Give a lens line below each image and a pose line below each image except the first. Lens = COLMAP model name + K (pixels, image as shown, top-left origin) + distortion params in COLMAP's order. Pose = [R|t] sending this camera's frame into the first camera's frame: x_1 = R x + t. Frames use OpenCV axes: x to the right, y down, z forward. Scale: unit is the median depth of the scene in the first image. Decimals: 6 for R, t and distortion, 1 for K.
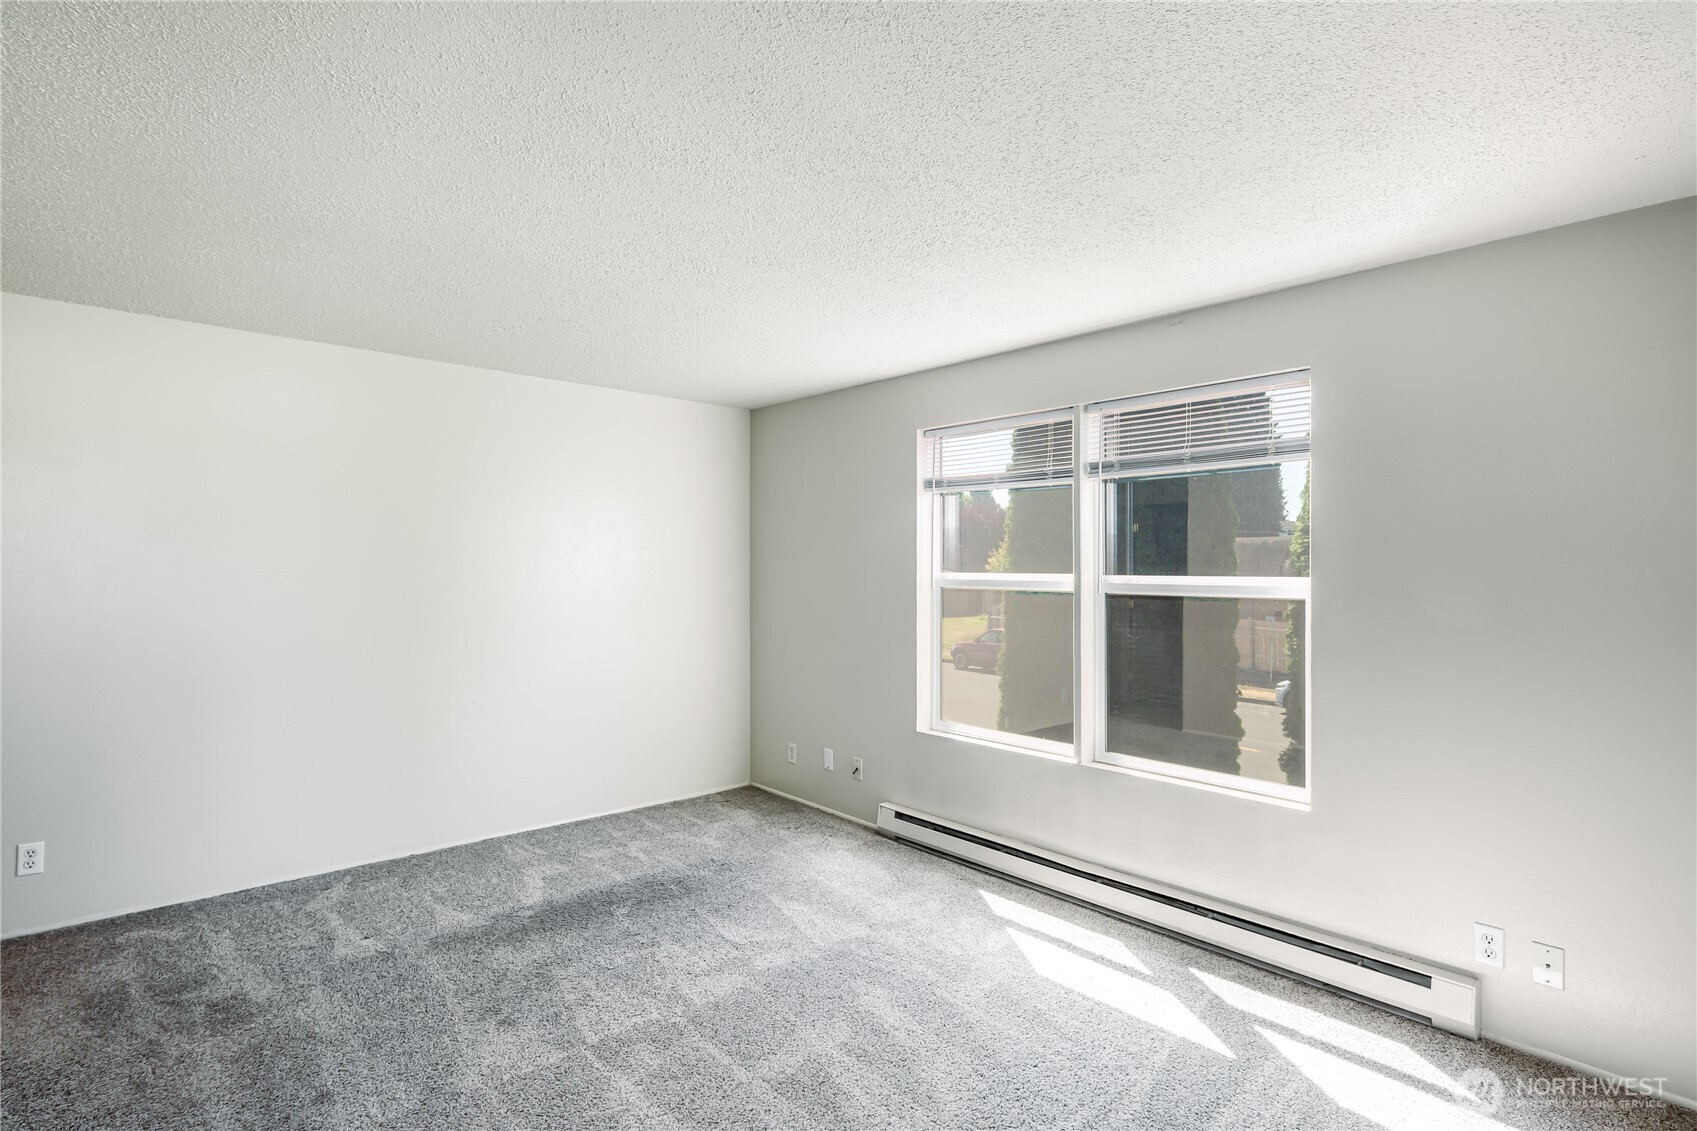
lens RADIAL K [[827.0, 0, 845.1], [0, 827.0, 583.1], [0, 0, 1]] dist [-0.002334, -0.004353]
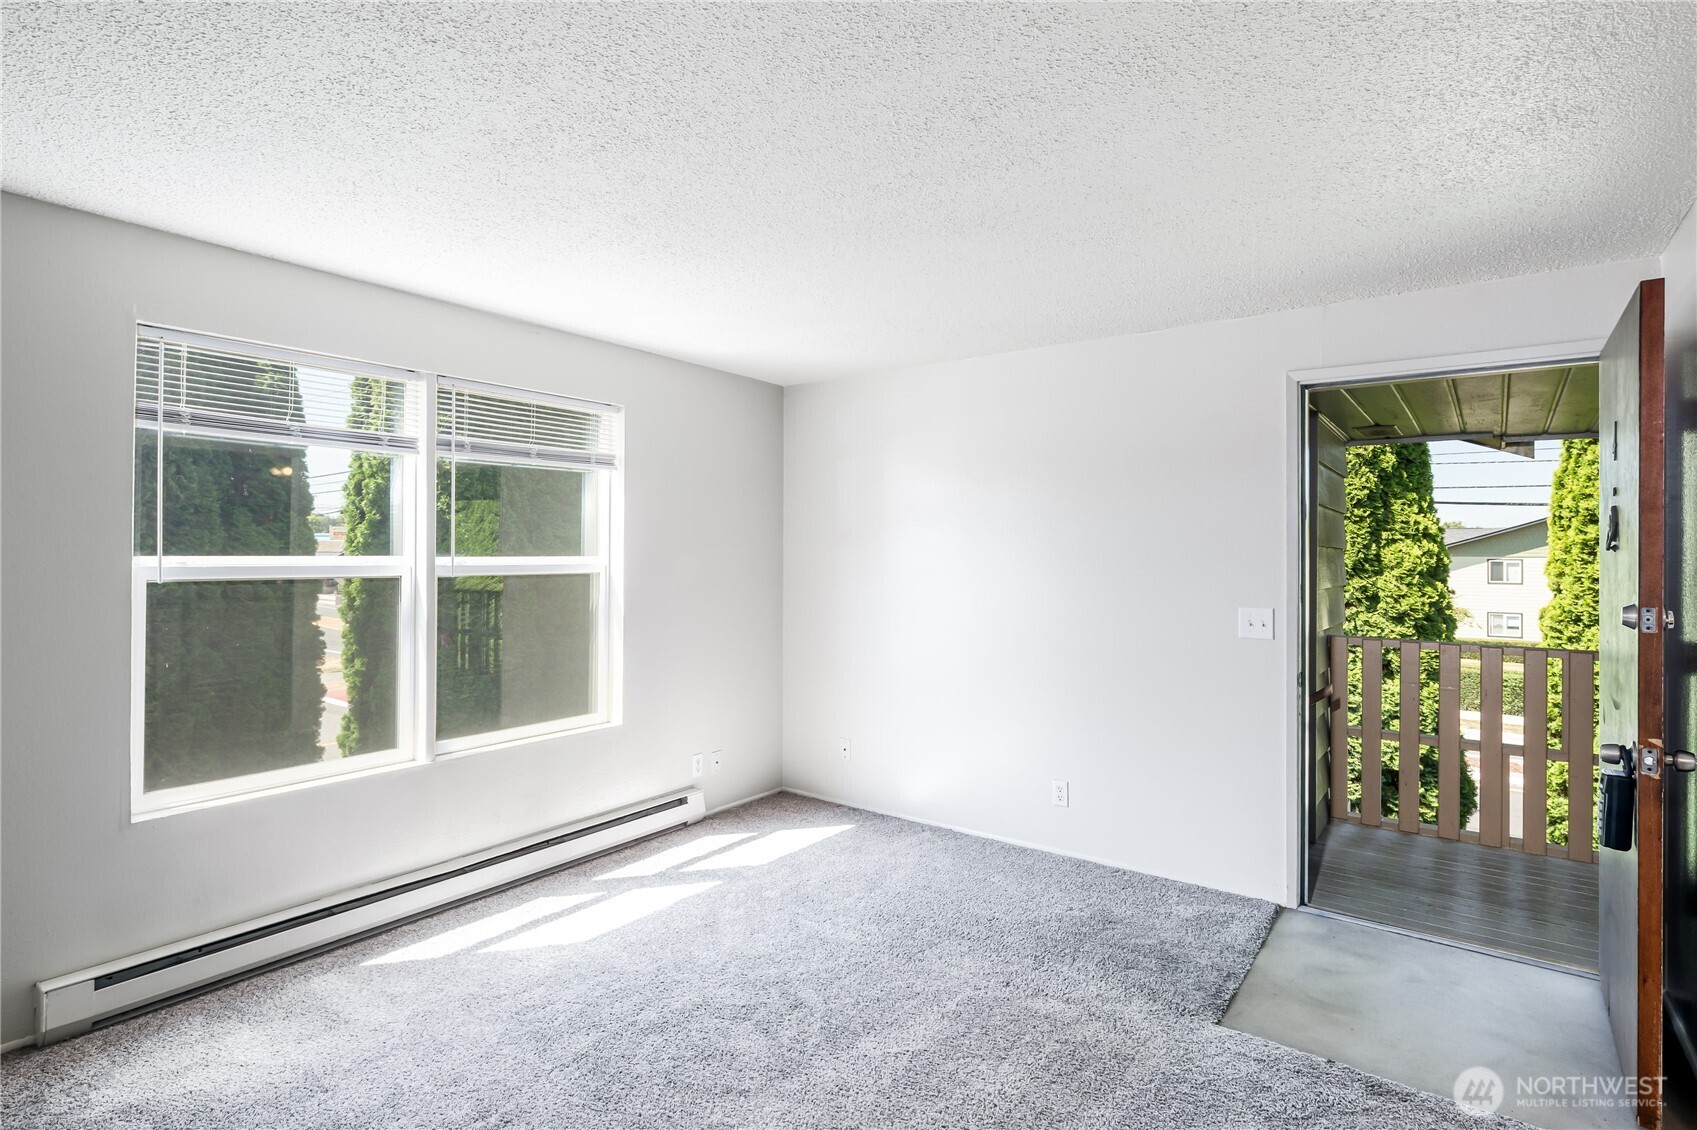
lens RADIAL K [[827.0, 0, 776.5], [0, 827.0, 549.6], [0, 0, 1]] dist [-0.002334, -0.004353]
pose [[-0.138258, -0.006245, 0.990377, -0.712117], [0.011416, 0.999904, 0.007899, -0.022132], [-0.990330, 0.012398, -0.138173, 0.776363]]
